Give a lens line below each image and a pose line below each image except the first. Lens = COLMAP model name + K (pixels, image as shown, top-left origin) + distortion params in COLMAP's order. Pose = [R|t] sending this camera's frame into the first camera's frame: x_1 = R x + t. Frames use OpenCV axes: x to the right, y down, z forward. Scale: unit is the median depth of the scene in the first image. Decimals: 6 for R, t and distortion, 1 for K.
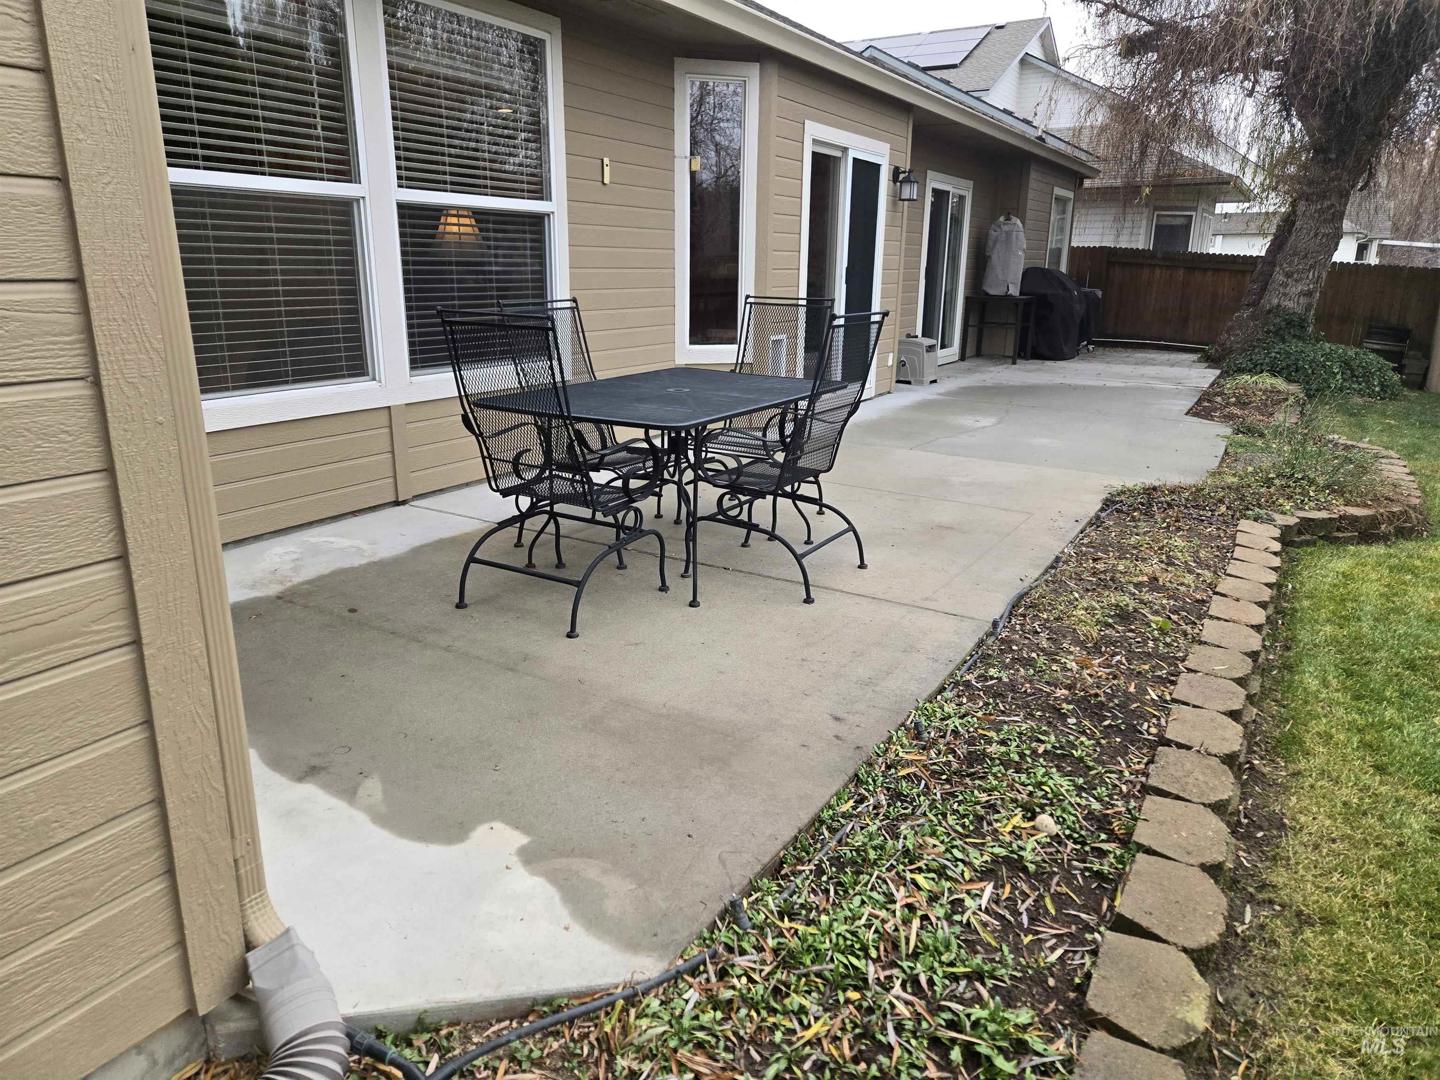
lens RADIAL K [[969.2, 0, 724.8], [0, 969.2, 526.8], [0, 0, 1]] dist [0.057545, -0.034394]
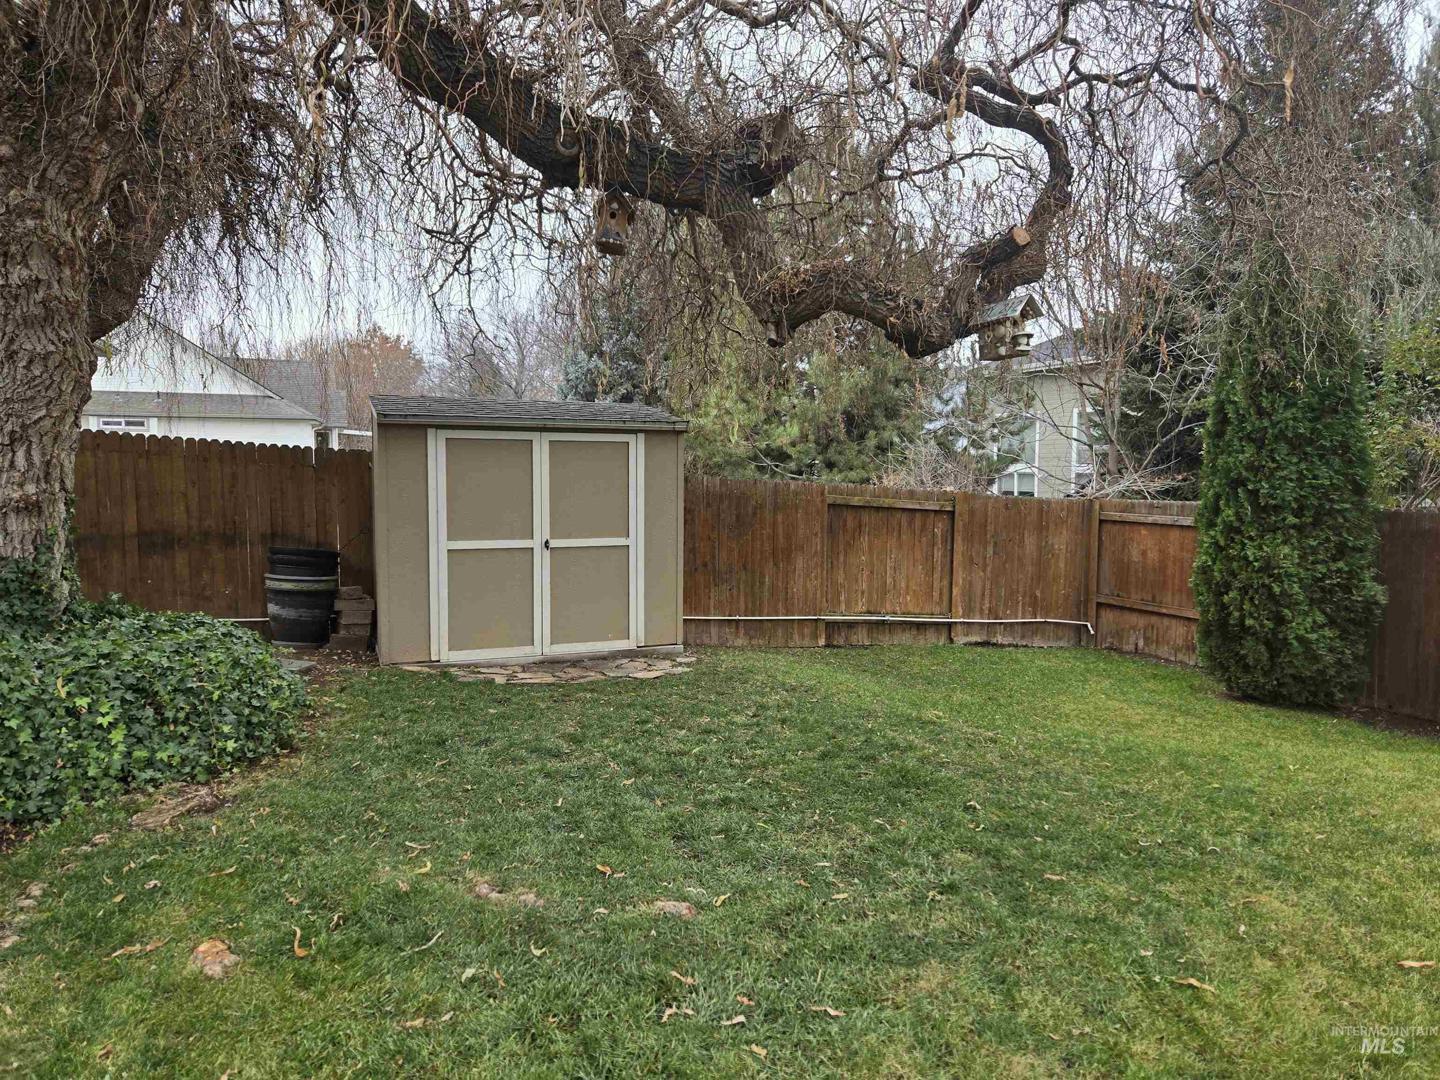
lens RADIAL K [[969.2, 0, 720.3], [0, 969.2, 541.7], [0, 0, 1]] dist [0.057545, -0.034394]
pose [[0.608716, -0.075352, 0.789802, 0.446692], [0.210825, 0.975053, -0.069461, -0.139492], [-0.764864, 0.208792, 0.609416, 0.562895]]
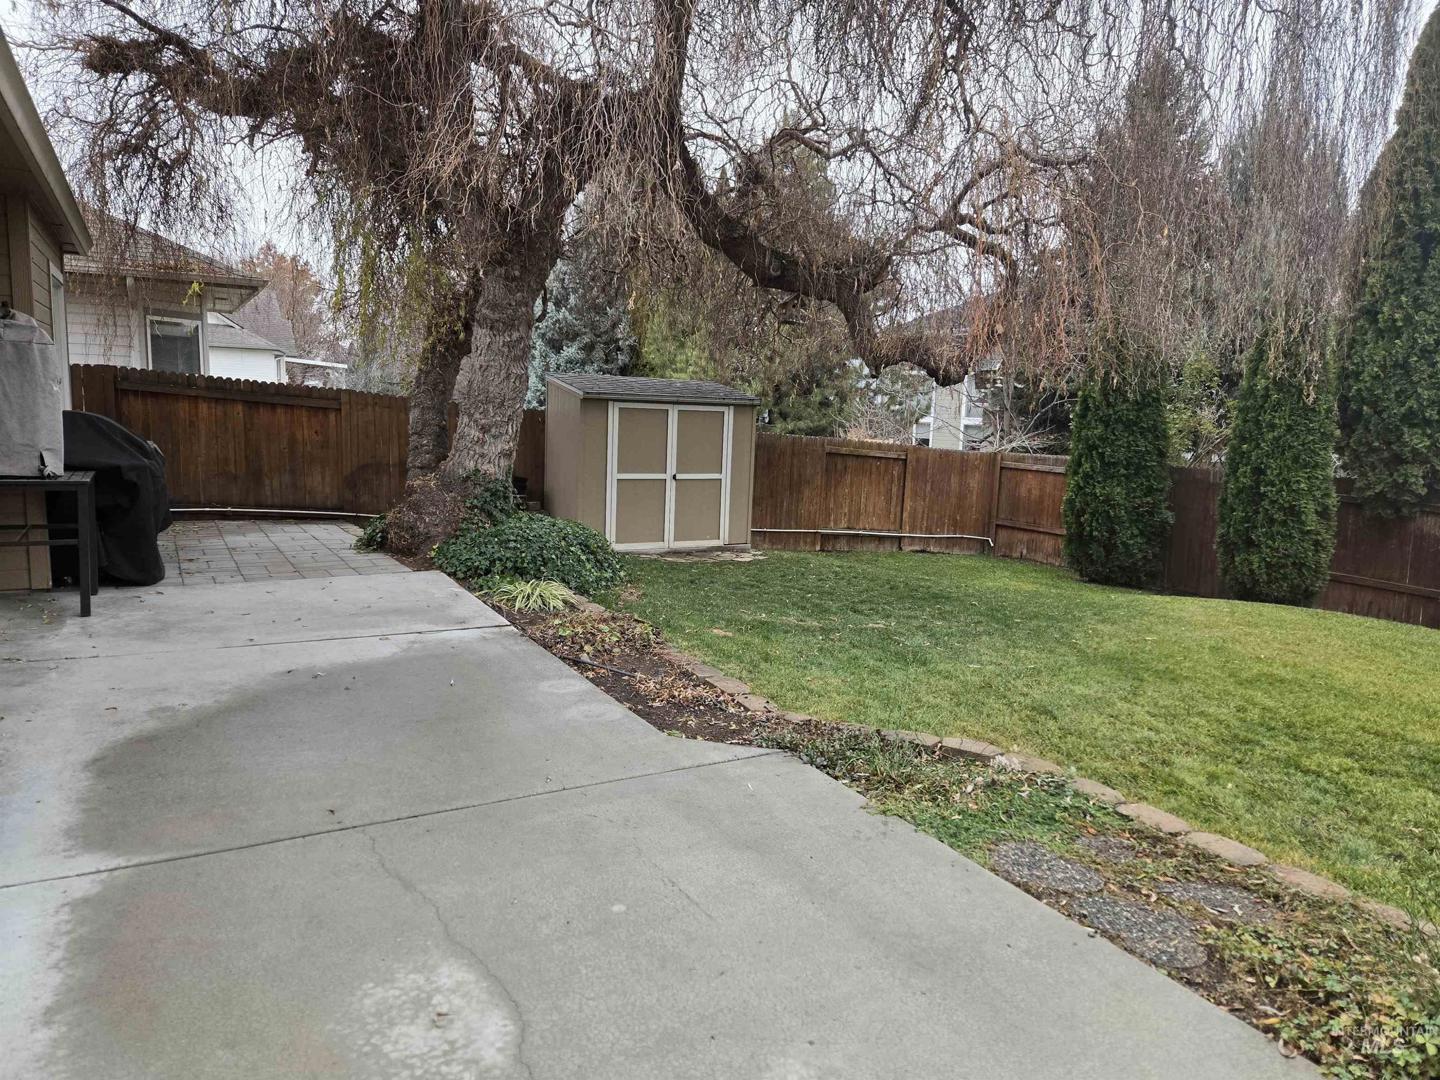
lens RADIAL K [[969.2, 0, 722.6], [0, 969.2, 542.0], [0, 0, 1]] dist [0.057545, -0.034394]
pose [[0.501097, -0.122836, 0.856629, 0.042875], [0.196421, 0.980184, 0.025654, -0.157090], [-0.842805, 0.155404, 0.515295, 0.496301]]
